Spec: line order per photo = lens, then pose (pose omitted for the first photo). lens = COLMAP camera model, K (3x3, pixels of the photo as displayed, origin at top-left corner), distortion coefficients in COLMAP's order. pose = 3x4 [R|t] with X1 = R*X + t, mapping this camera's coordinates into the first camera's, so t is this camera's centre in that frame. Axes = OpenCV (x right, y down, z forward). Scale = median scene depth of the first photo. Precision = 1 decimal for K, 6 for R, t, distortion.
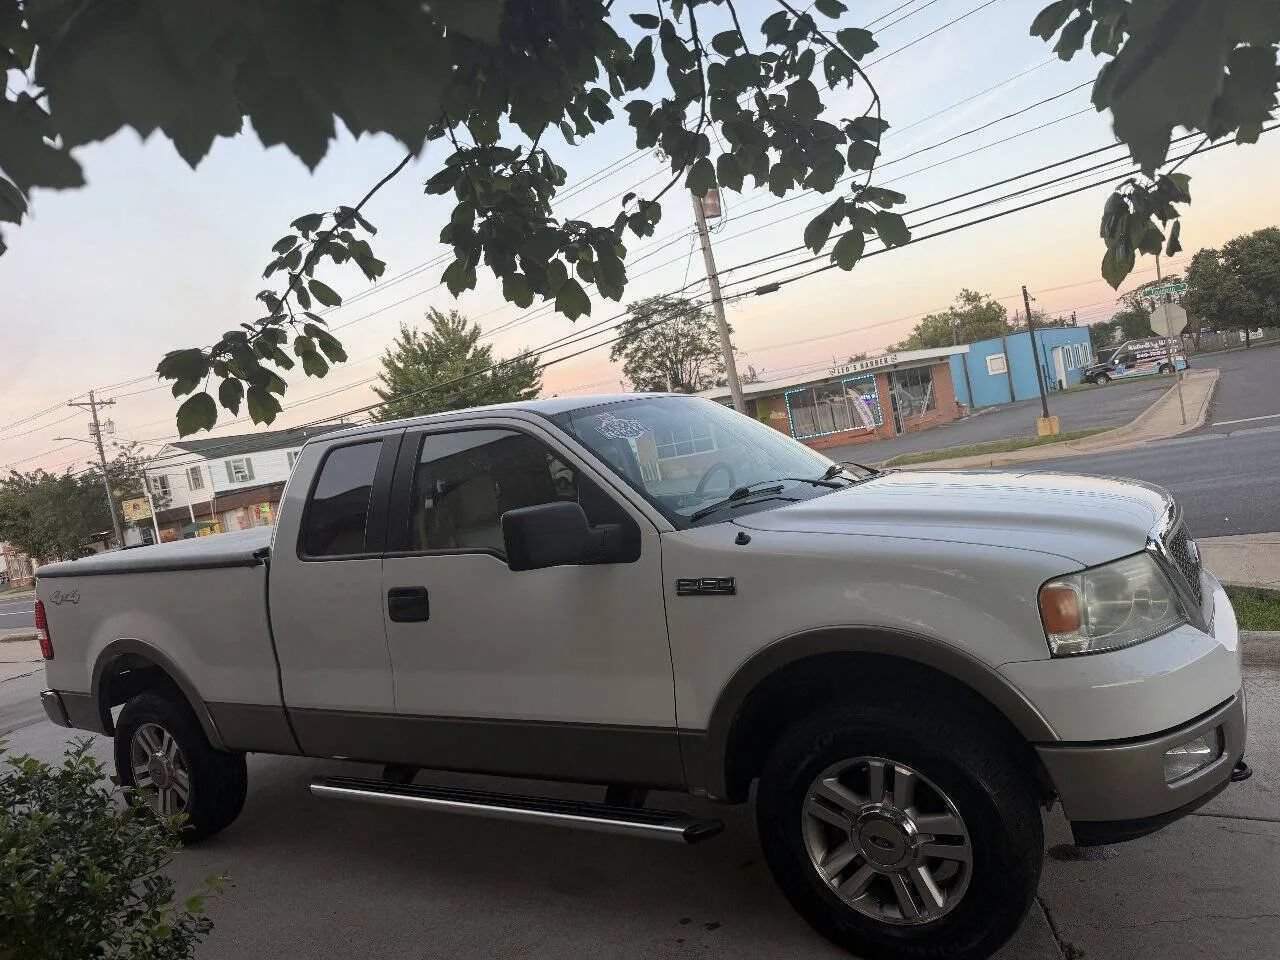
lens RADIAL K [[965.3, 0, 640.5], [0, 965.3, 493.6], [0, 0, 1]] dist [0.074373, -0.180129]
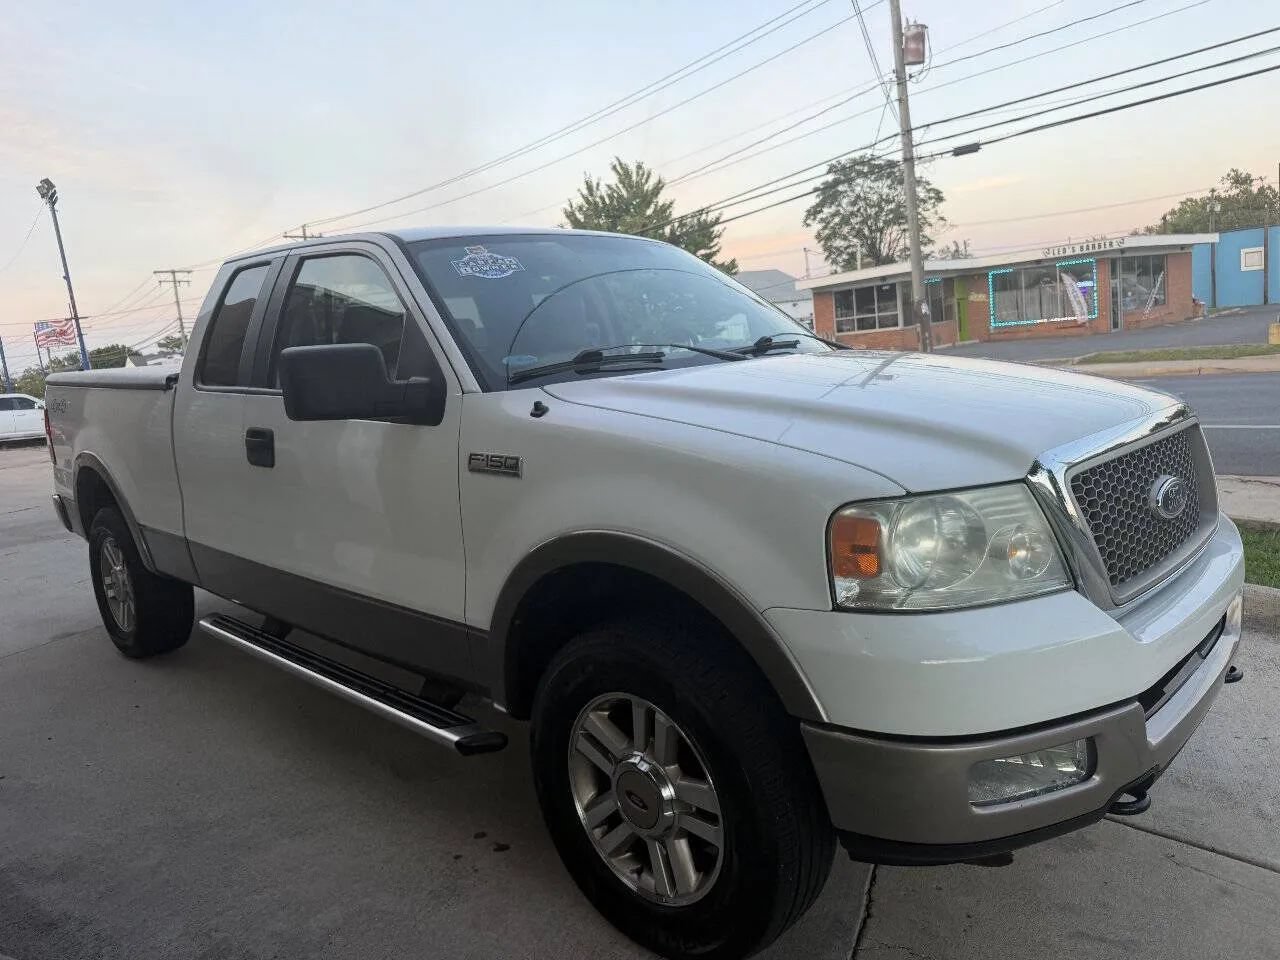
lens RADIAL K [[965.3, 0, 640.5], [0, 965.3, 493.6], [0, 0, 1]] dist [0.074373, -0.180129]
pose [[0.972642, 0.118821, -0.199623, 0.270147], [-0.091116, 0.985565, 0.142686, -0.004991], [0.213696, -0.120594, 0.969428, 0.176870]]
